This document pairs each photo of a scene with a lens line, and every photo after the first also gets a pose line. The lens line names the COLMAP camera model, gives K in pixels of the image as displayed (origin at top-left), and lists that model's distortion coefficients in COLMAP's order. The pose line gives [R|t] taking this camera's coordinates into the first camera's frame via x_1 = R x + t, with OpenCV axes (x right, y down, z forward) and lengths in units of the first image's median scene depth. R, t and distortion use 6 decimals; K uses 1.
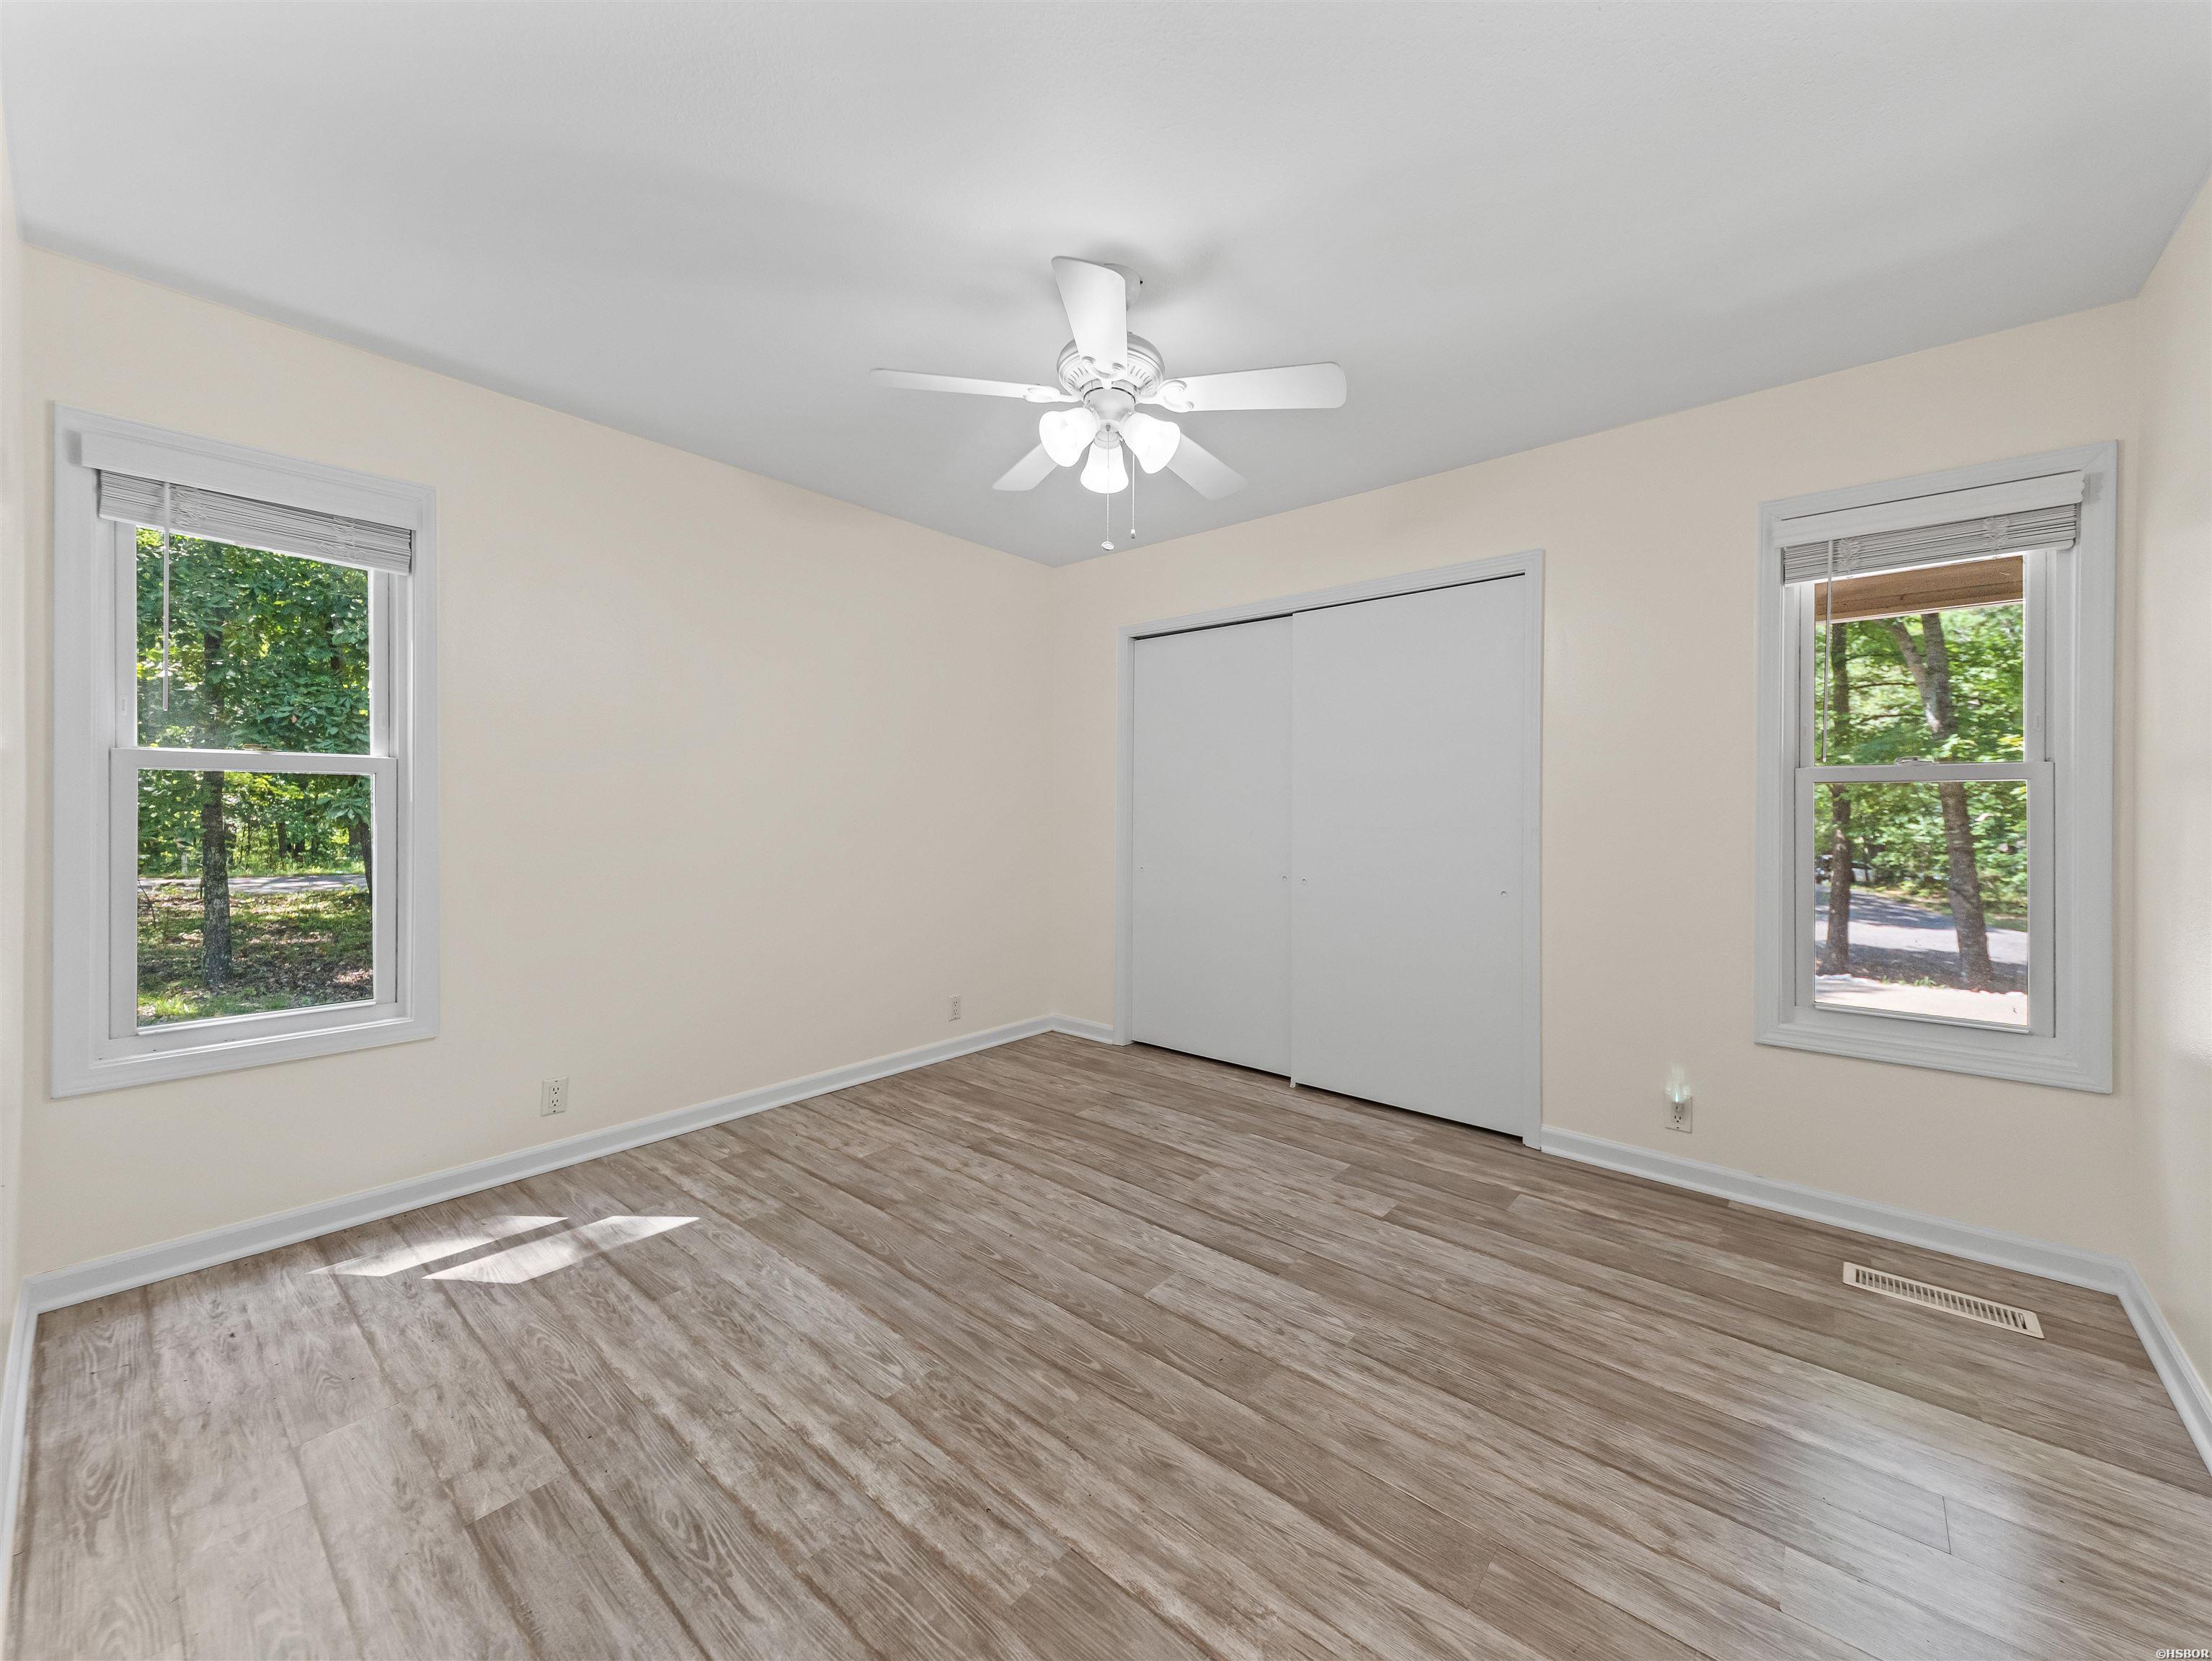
lens RADIAL K [[866.5, 0, 1109.6], [0, 866.5, 813.9], [0, 0, 1]] dist [0.045013, -0.013632]
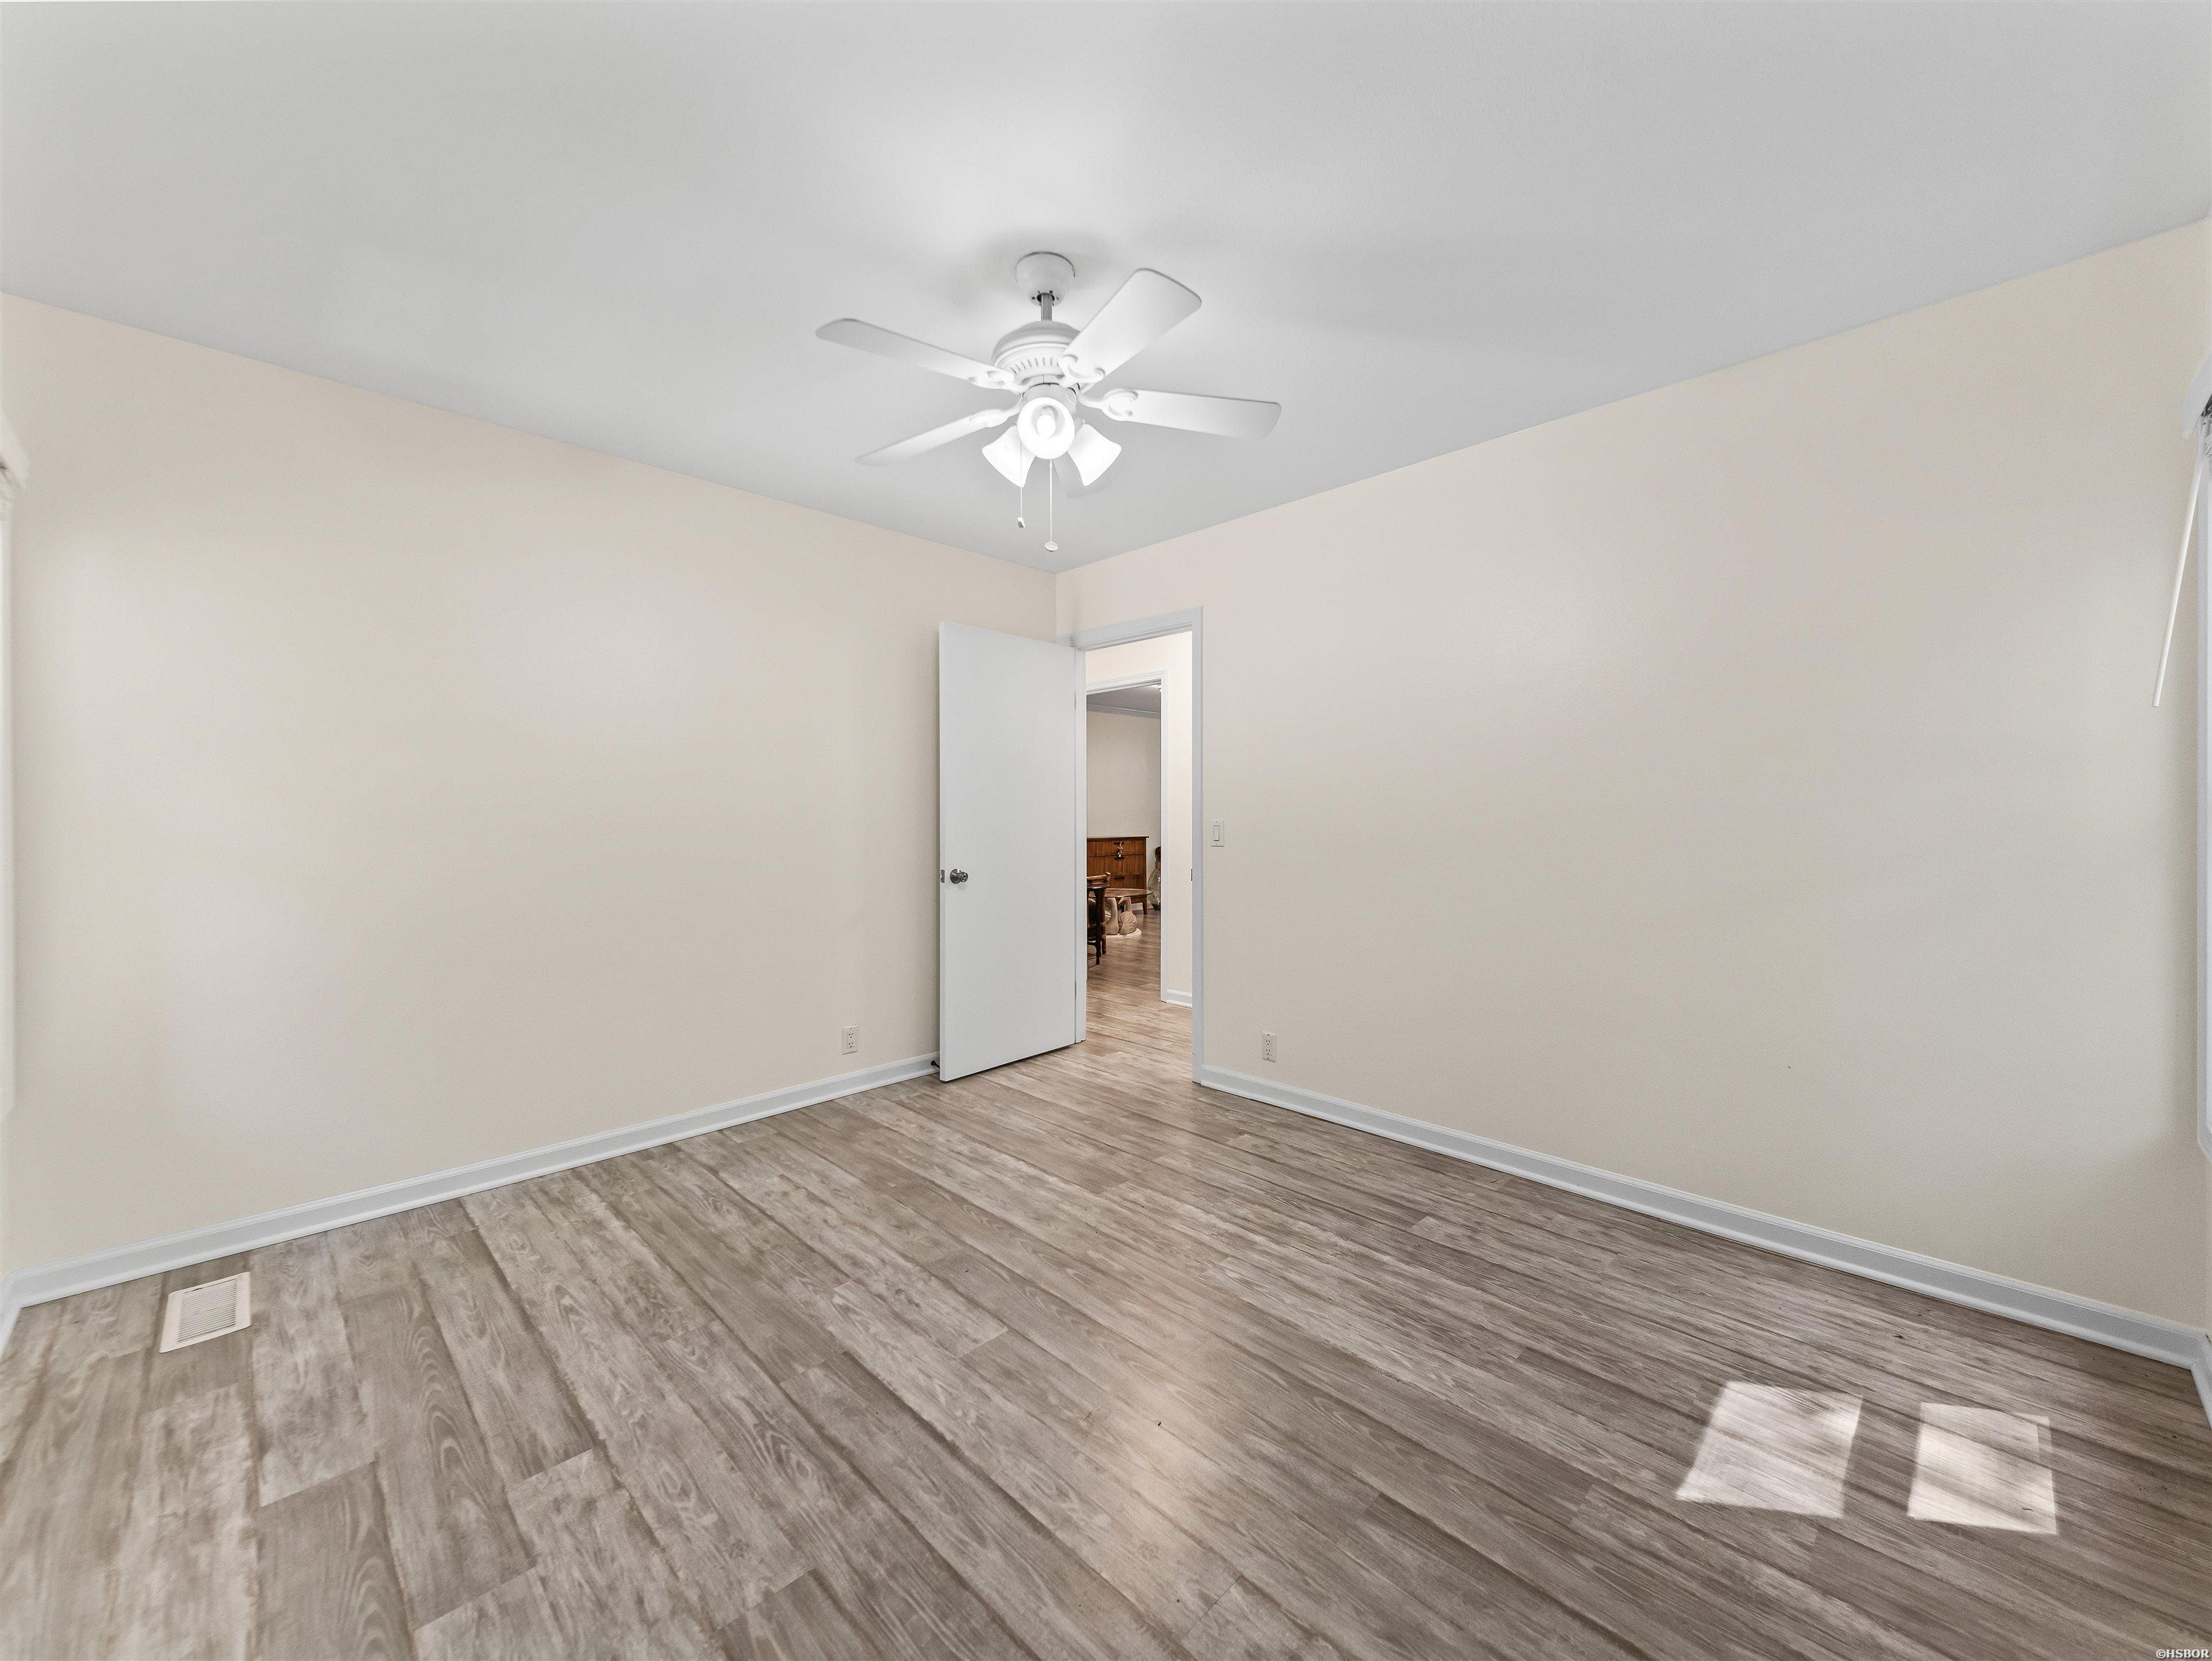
lens RADIAL K [[866.5, 0, 1109.6], [0, 866.5, 813.9], [0, 0, 1]] dist [0.045013, -0.013632]
pose [[-0.996963, -0.006368, 0.077611, -0.144528], [-0.005581, 0.999931, 0.010348, -0.021484], [-0.077672, 0.009884, -0.996930, 1.979943]]
